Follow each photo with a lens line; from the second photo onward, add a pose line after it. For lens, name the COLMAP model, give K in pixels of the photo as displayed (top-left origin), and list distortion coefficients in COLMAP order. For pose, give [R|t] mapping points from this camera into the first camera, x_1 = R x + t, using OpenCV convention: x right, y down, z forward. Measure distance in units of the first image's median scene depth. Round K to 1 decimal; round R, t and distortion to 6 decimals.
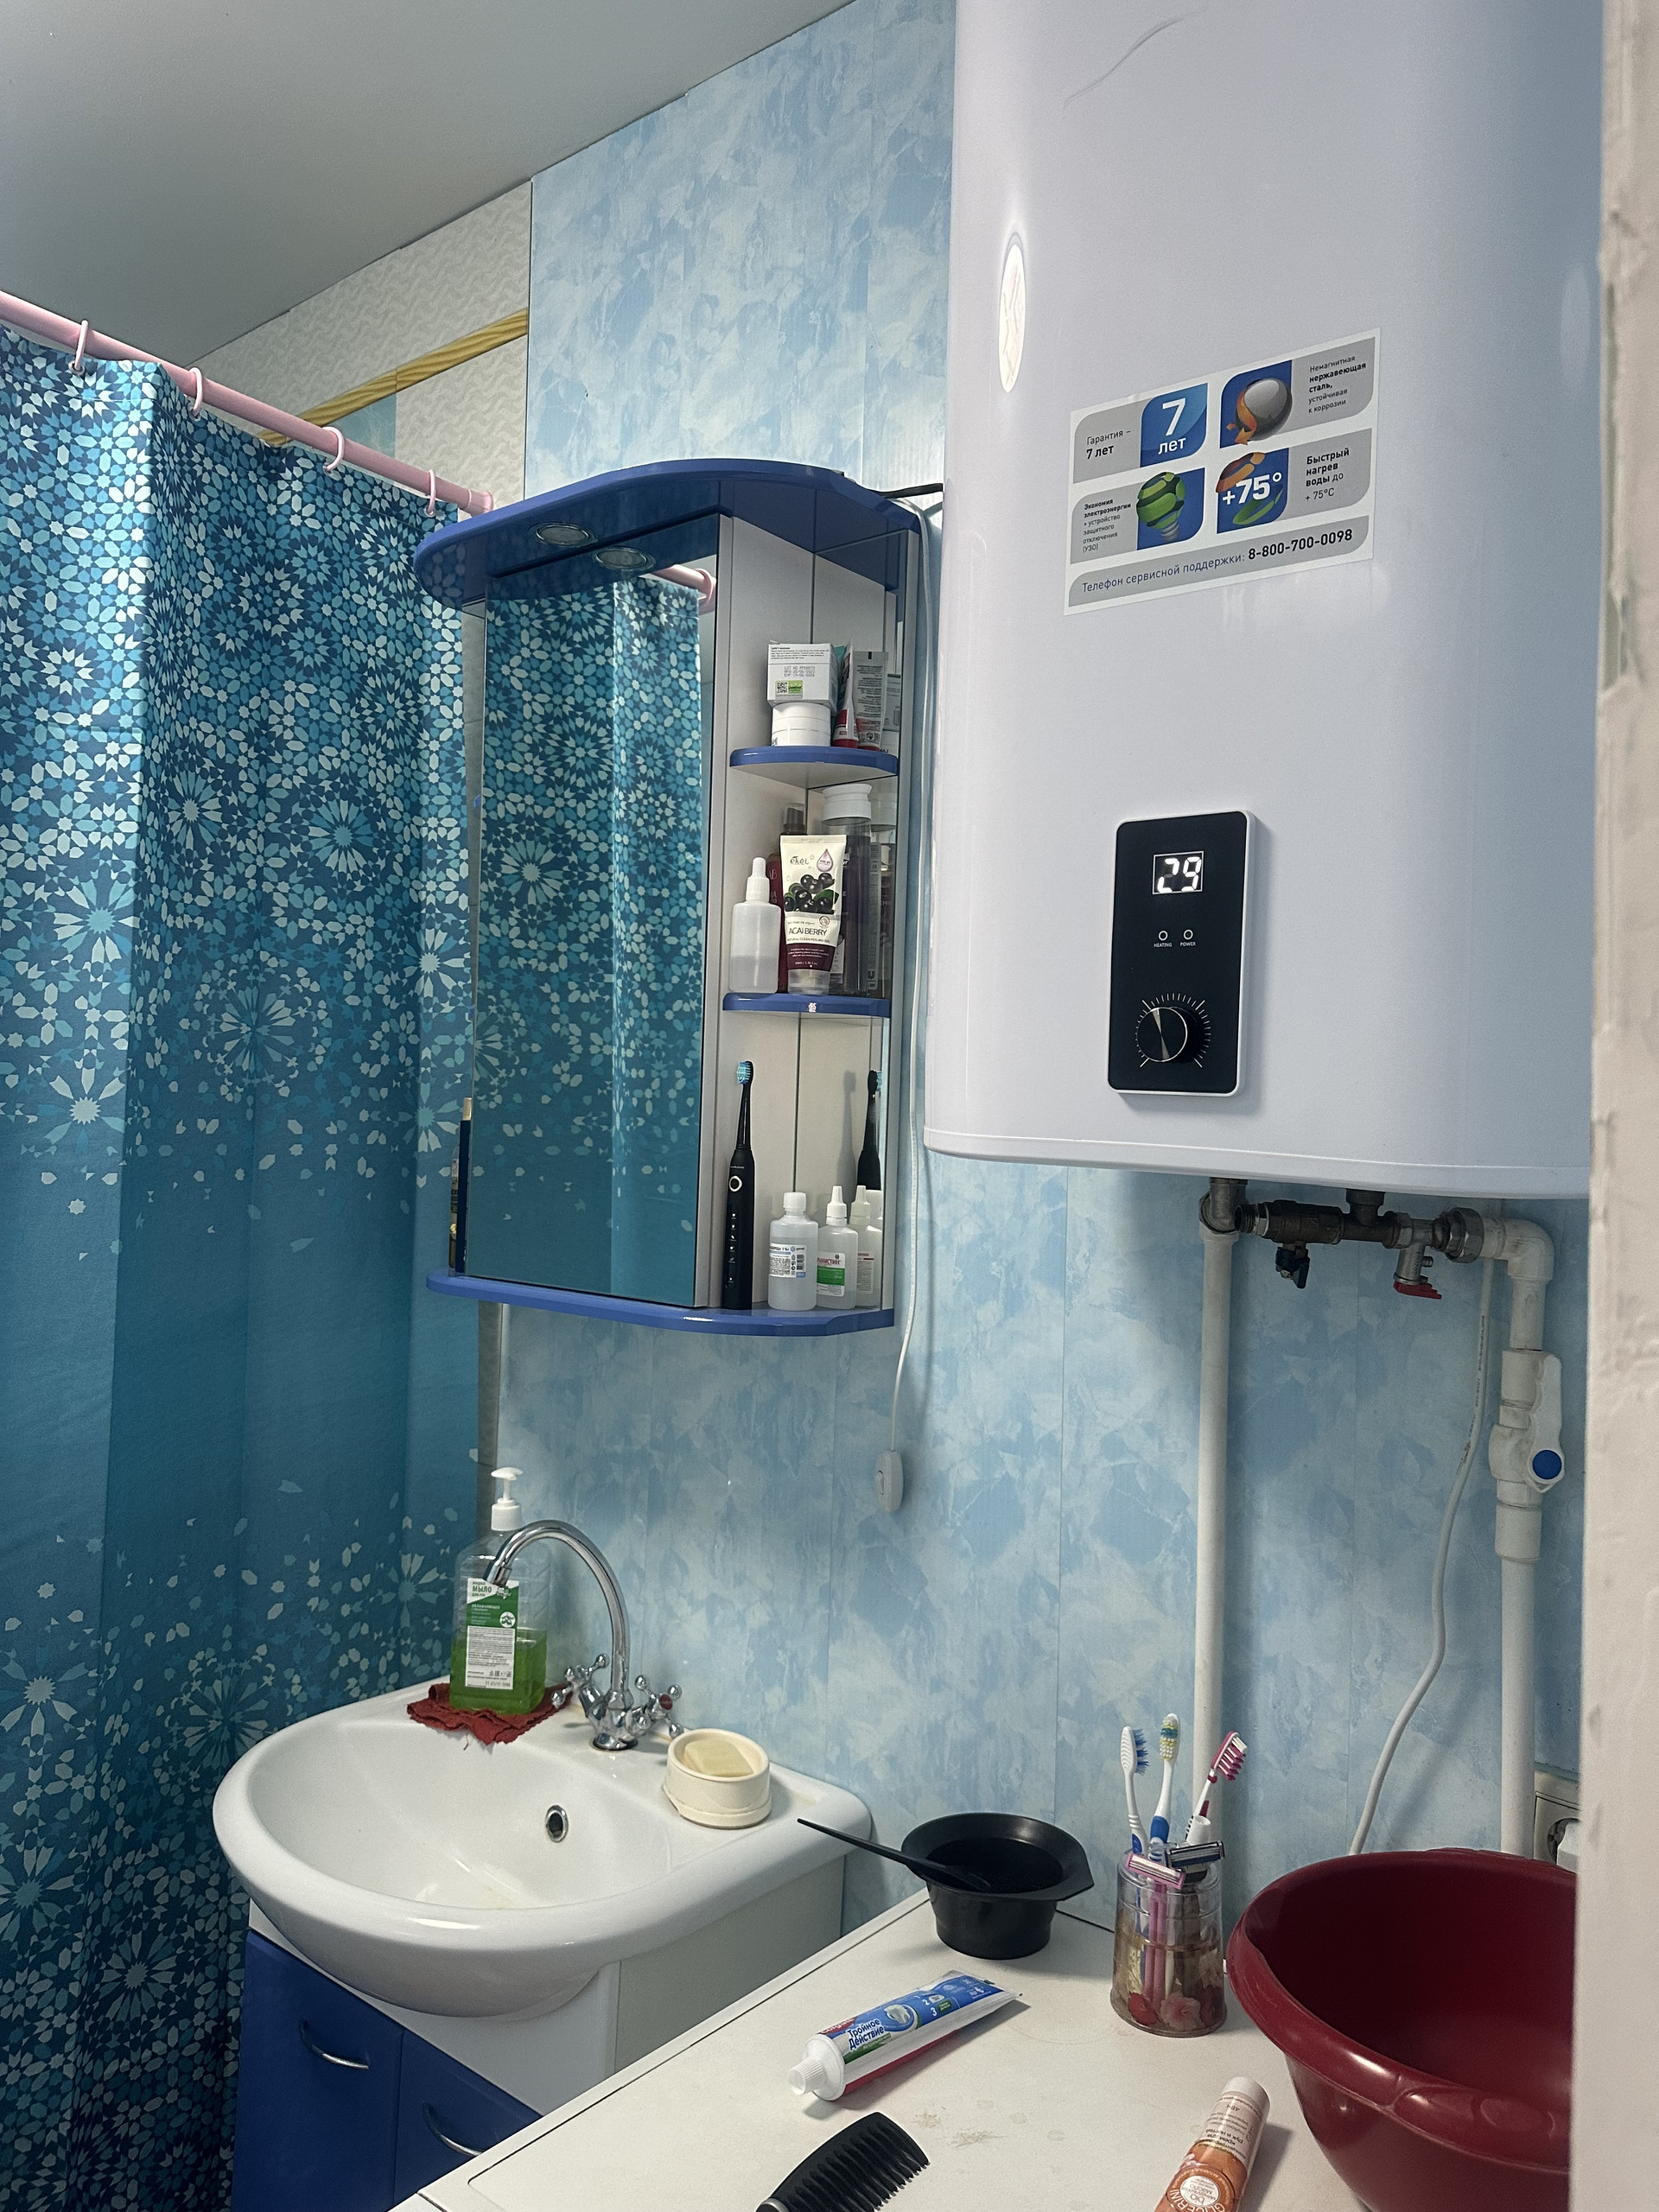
lens RADIAL K [[1547.2, 0, 821.9], [0, 1547.2, 1116.5], [0, 0, 1]] dist [0.052252, -0.078369]
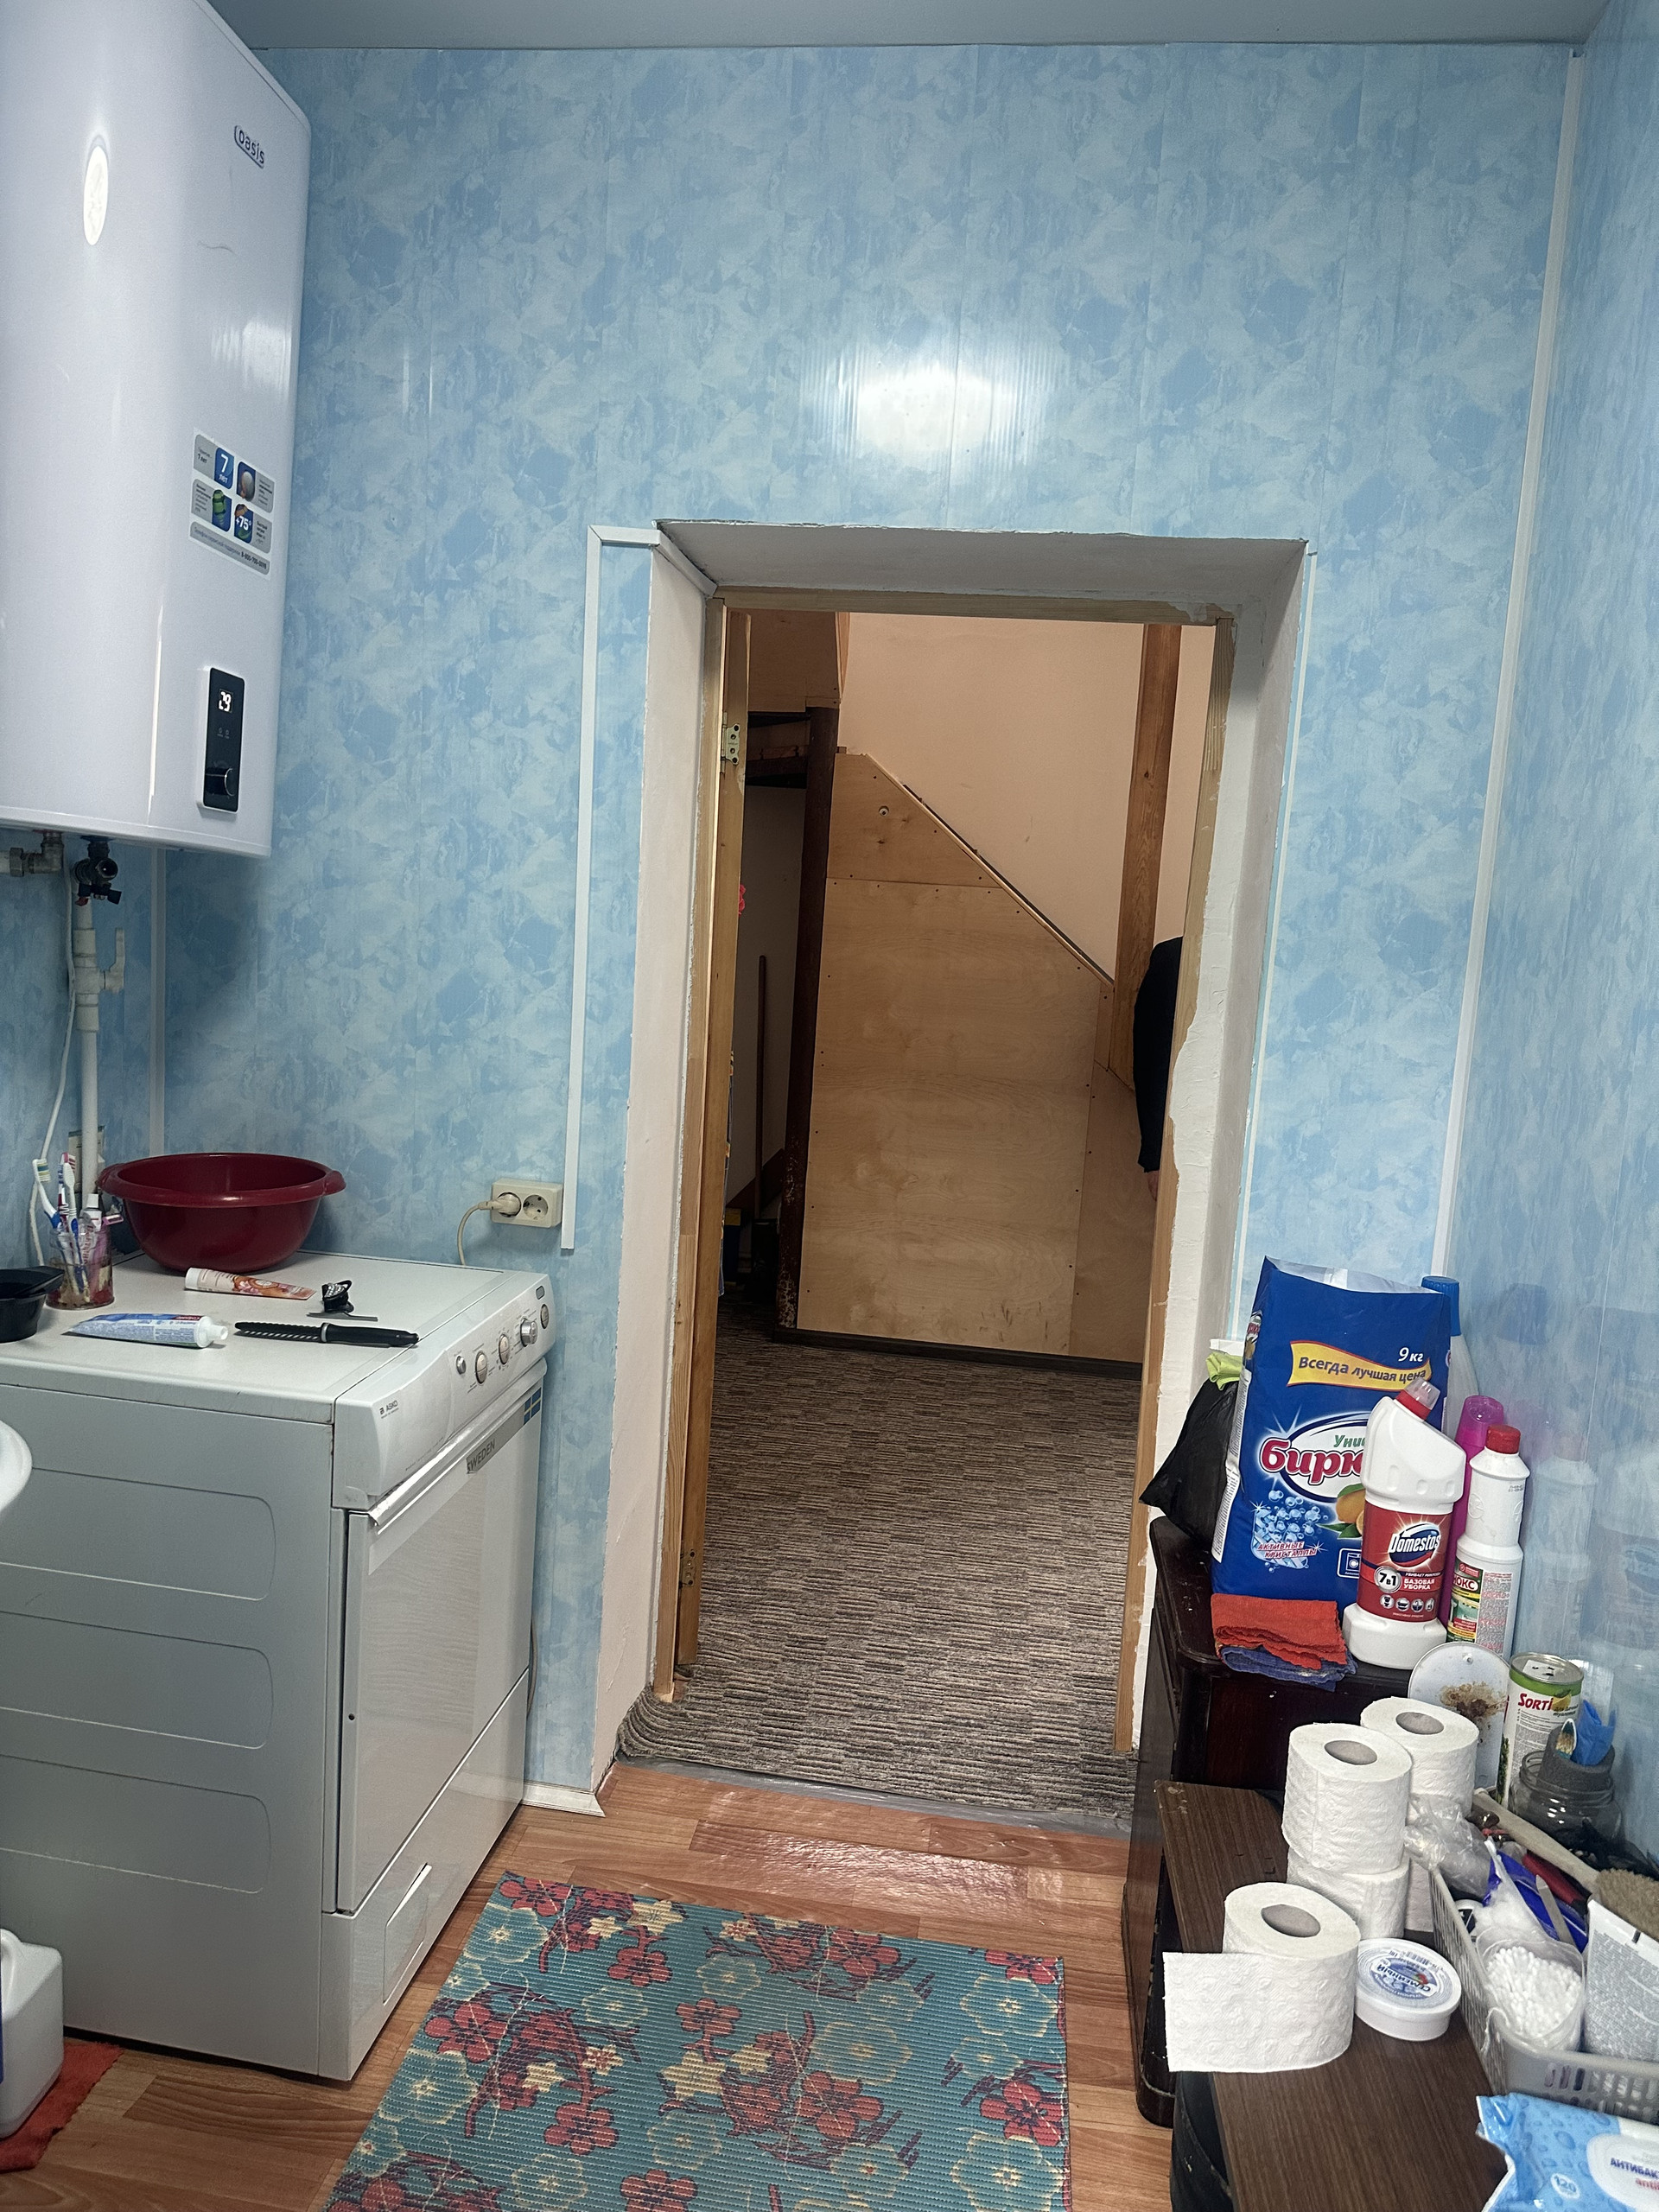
lens RADIAL K [[1547.2, 0, 821.9], [0, 1547.2, 1116.5], [0, 0, 1]] dist [0.052252, -0.078369]
pose [[-0.497083, -0.177030, 0.849452, -1.761392], [-0.080145, 0.984149, 0.158202, -0.004919], [-0.863994, 0.010560, -0.503392, 1.191218]]
